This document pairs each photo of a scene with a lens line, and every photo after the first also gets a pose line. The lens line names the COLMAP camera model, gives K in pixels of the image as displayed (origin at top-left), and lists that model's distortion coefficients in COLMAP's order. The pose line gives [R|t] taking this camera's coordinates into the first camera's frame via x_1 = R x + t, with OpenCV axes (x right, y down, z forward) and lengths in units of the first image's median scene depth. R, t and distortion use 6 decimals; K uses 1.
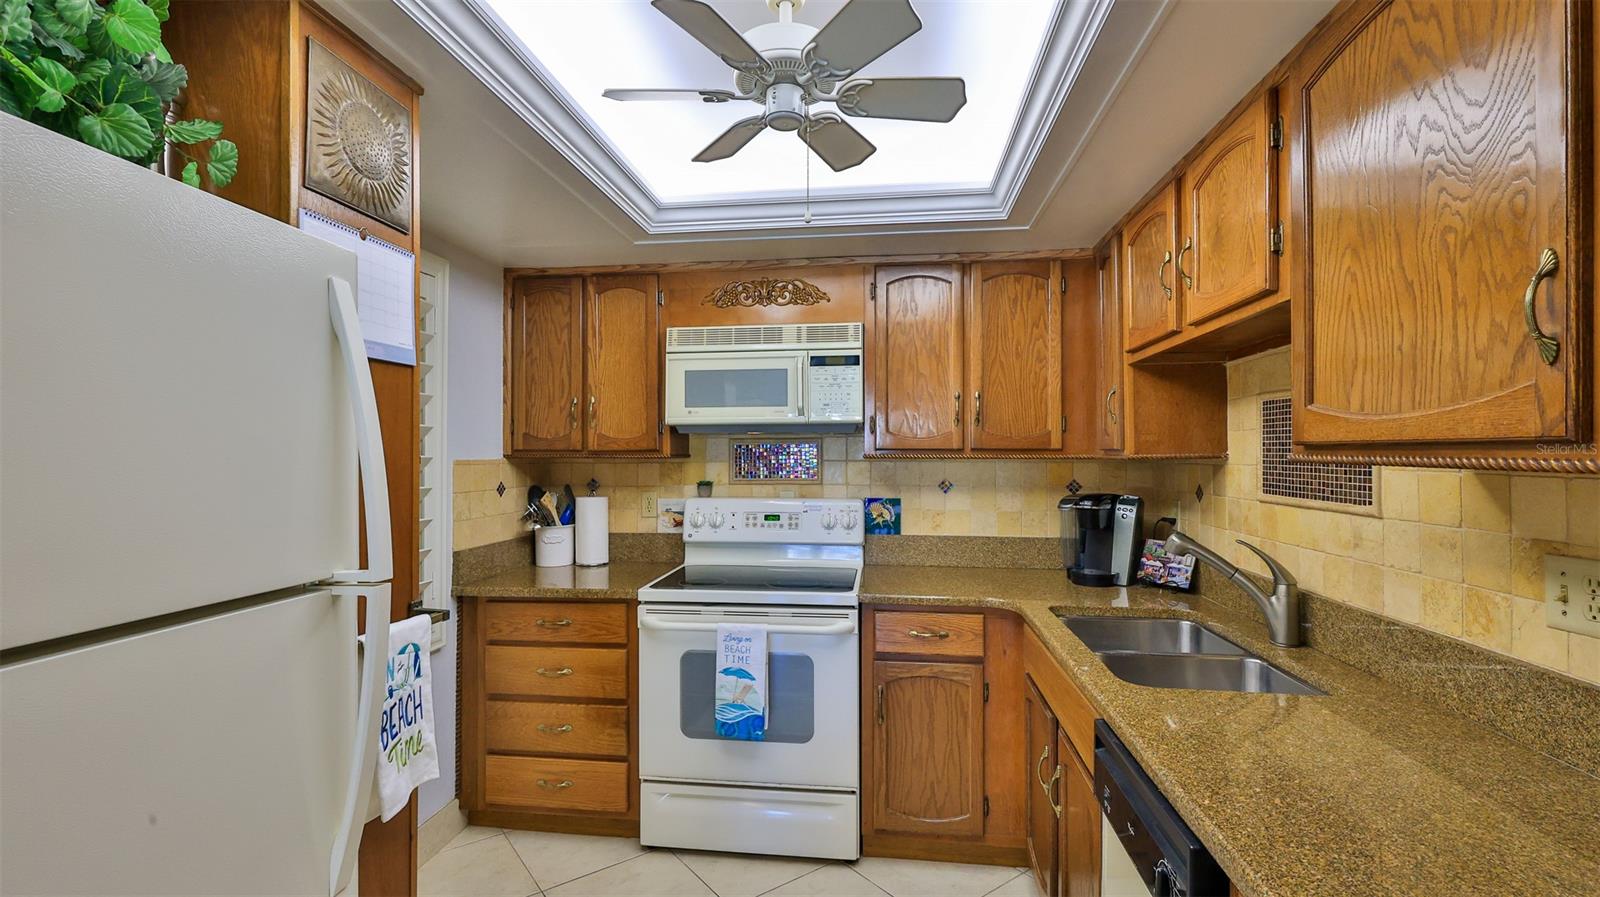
lens RADIAL K [[723.4, 0, 797.6], [0, 723.4, 451.8], [0, 0, 1]] dist [-0.001207, 0.000028]
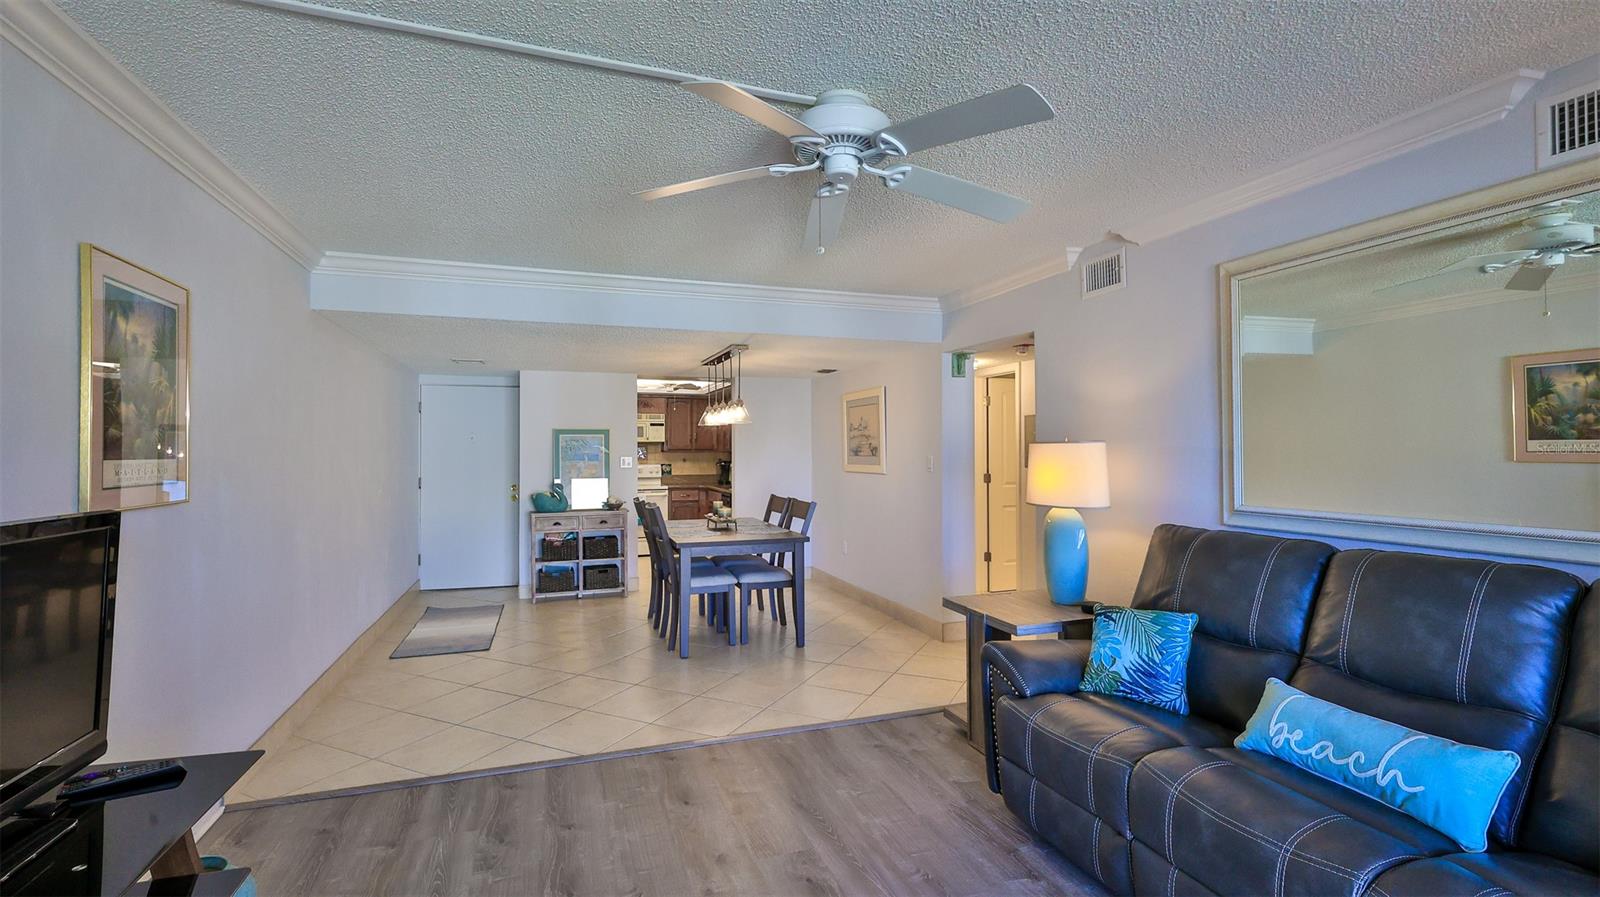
lens RADIAL K [[723.4, 0, 799.8], [0, 723.4, 445.2], [0, 0, 1]] dist [-0.001207, 0.000028]
pose [[0.894801, 0.003247, 0.446454, -0.910251], [-0.001524, 0.999990, -0.004219, -0.010230], [-0.446463, 0.003095, 0.894797, -2.507377]]
